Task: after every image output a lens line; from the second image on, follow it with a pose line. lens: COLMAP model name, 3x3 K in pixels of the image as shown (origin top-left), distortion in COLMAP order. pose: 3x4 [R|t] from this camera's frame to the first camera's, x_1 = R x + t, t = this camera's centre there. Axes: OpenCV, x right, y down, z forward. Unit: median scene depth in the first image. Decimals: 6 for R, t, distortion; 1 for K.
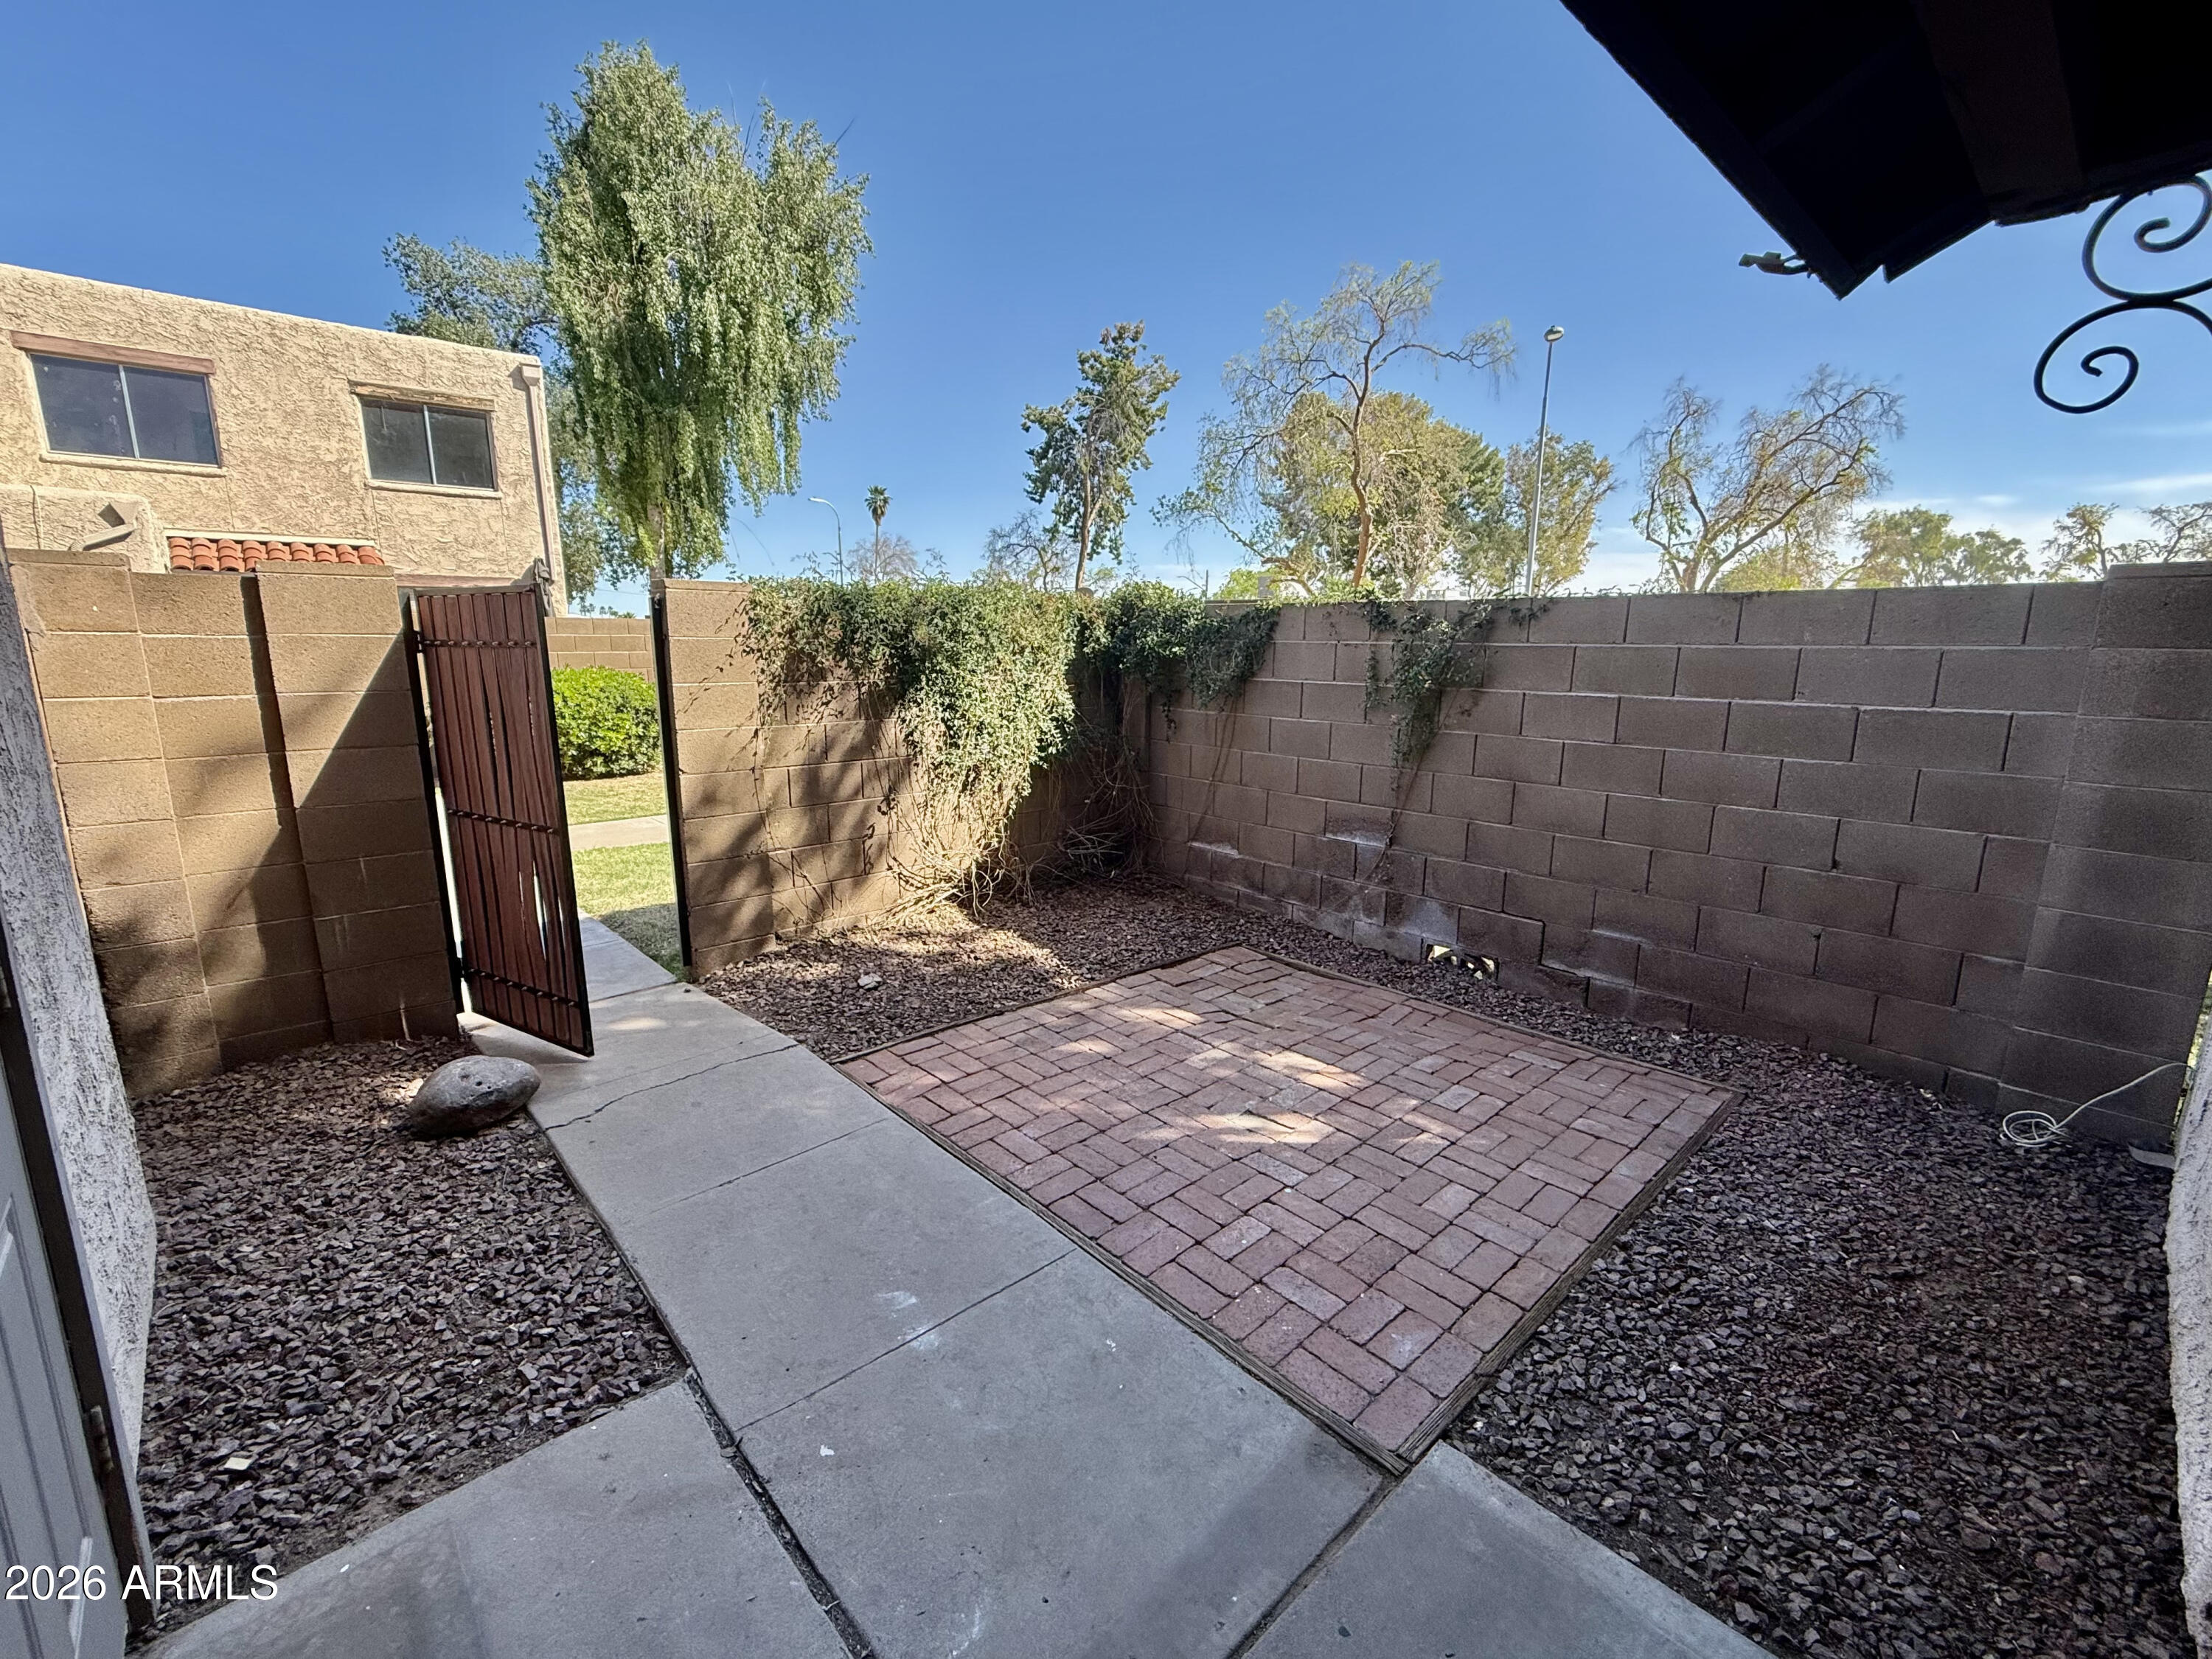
lens RADIAL K [[950.5, 0, 1110.0], [0, 950.5, 827.3], [0, 0, 1]] dist [0.000681, -0.000058]
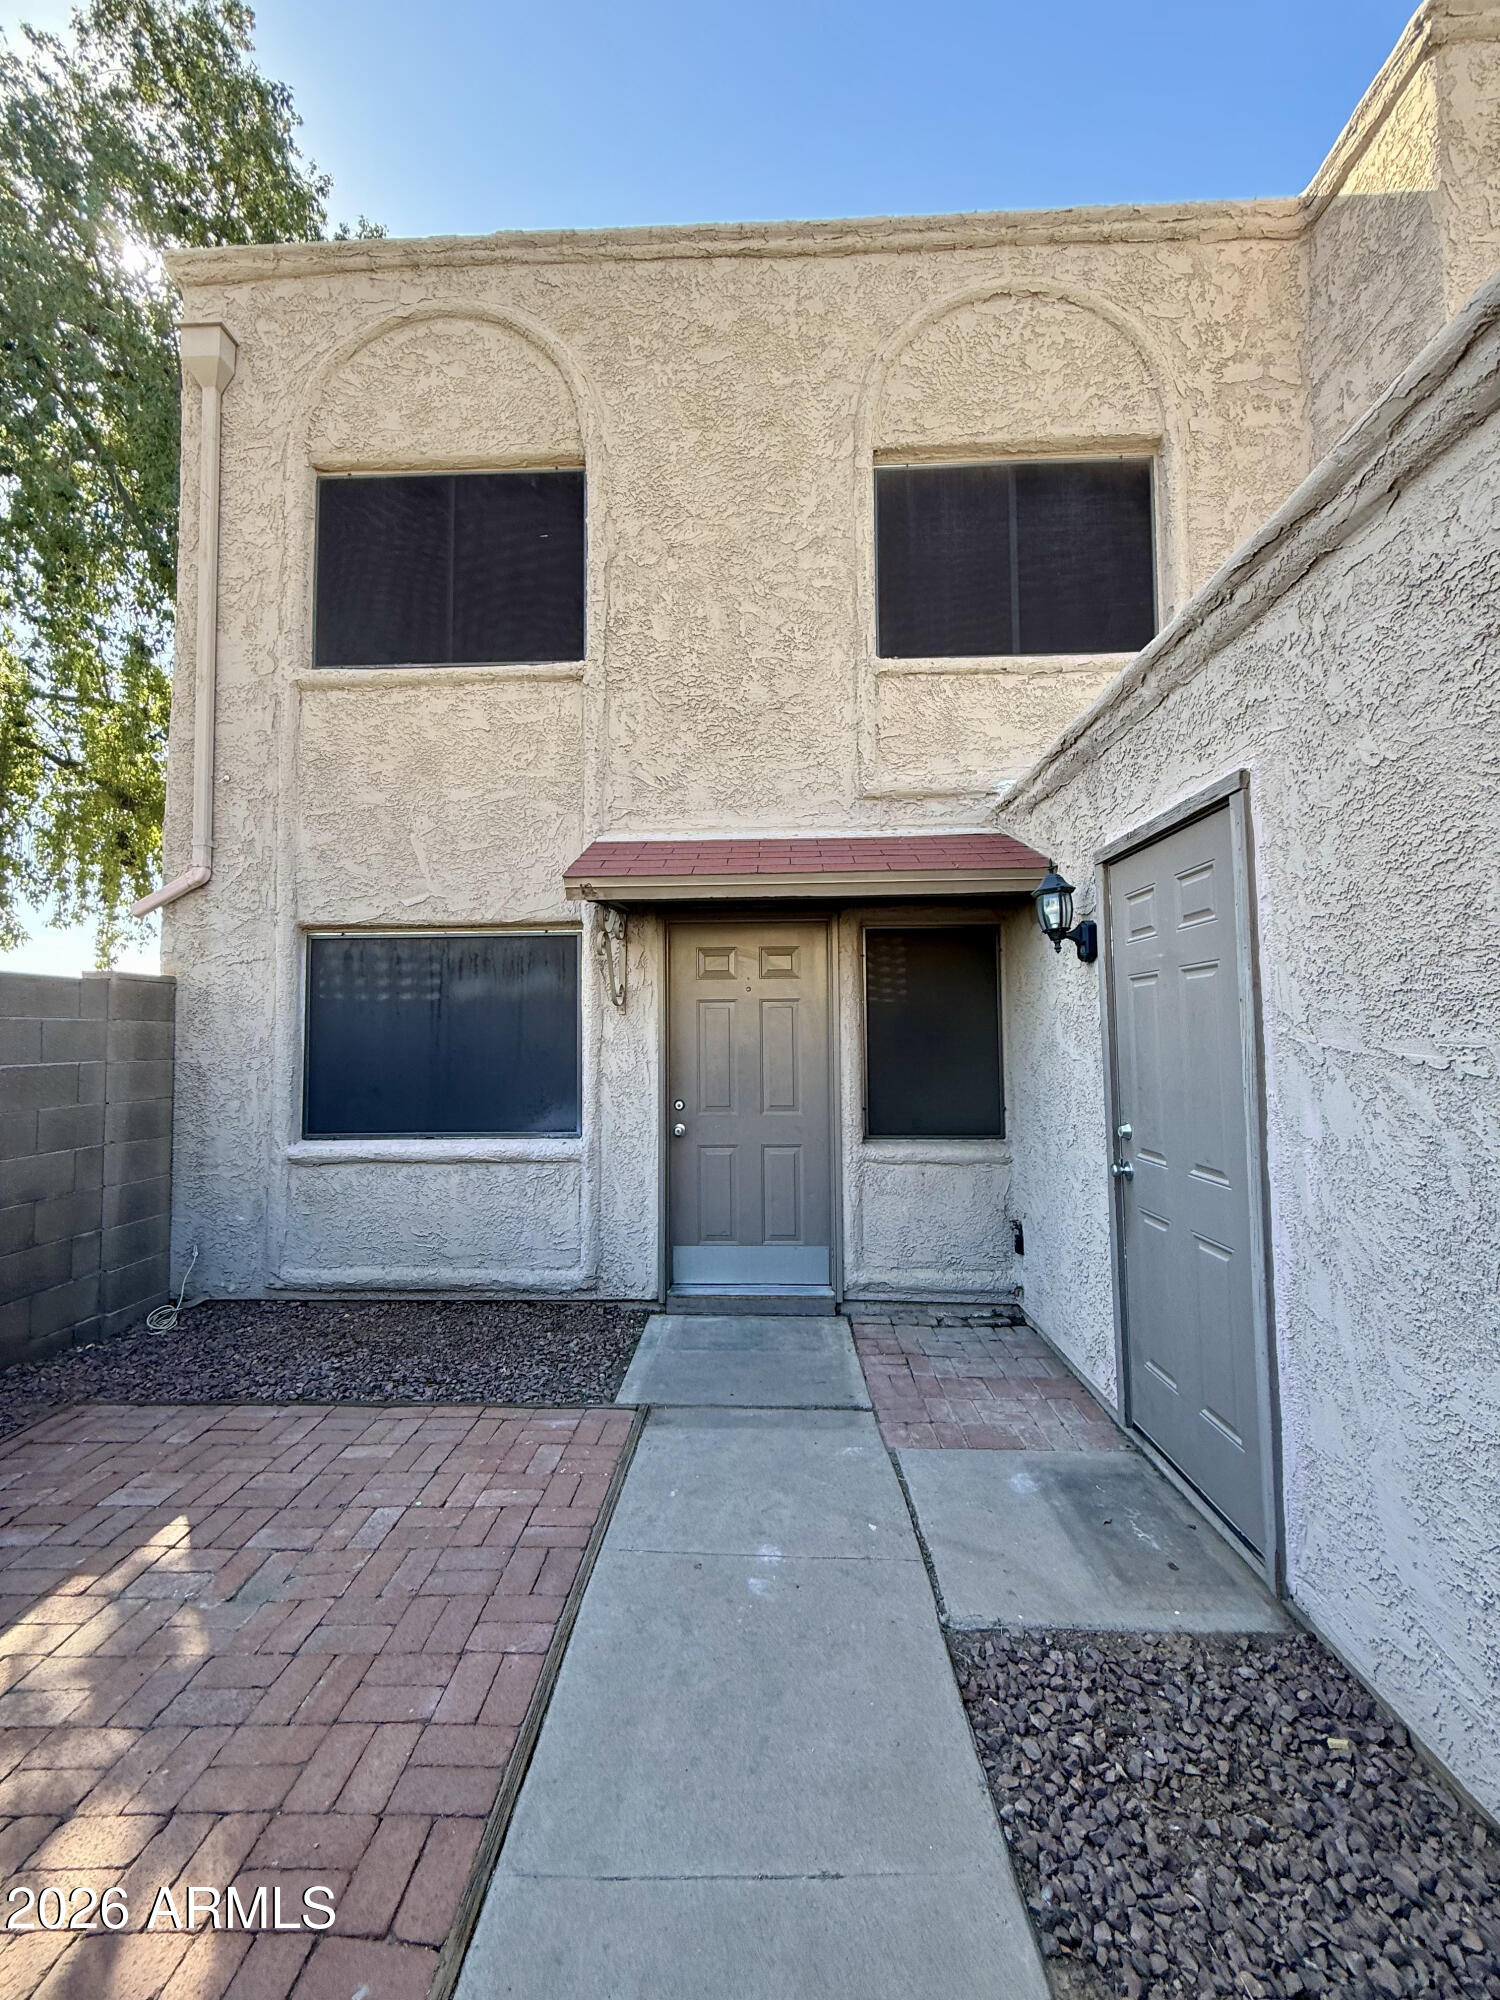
lens RADIAL K [[791.3, 0, 749.1], [0, 791.3, 999.2], [0, 0, 1]] dist [-0.001739, 0.000658]
pose [[-0.717709, 0.038213, 0.695294, -0.831794], [0.139145, 0.986226, 0.089428, -0.238259], [-0.682300, 0.160930, -0.713140, 1.485213]]
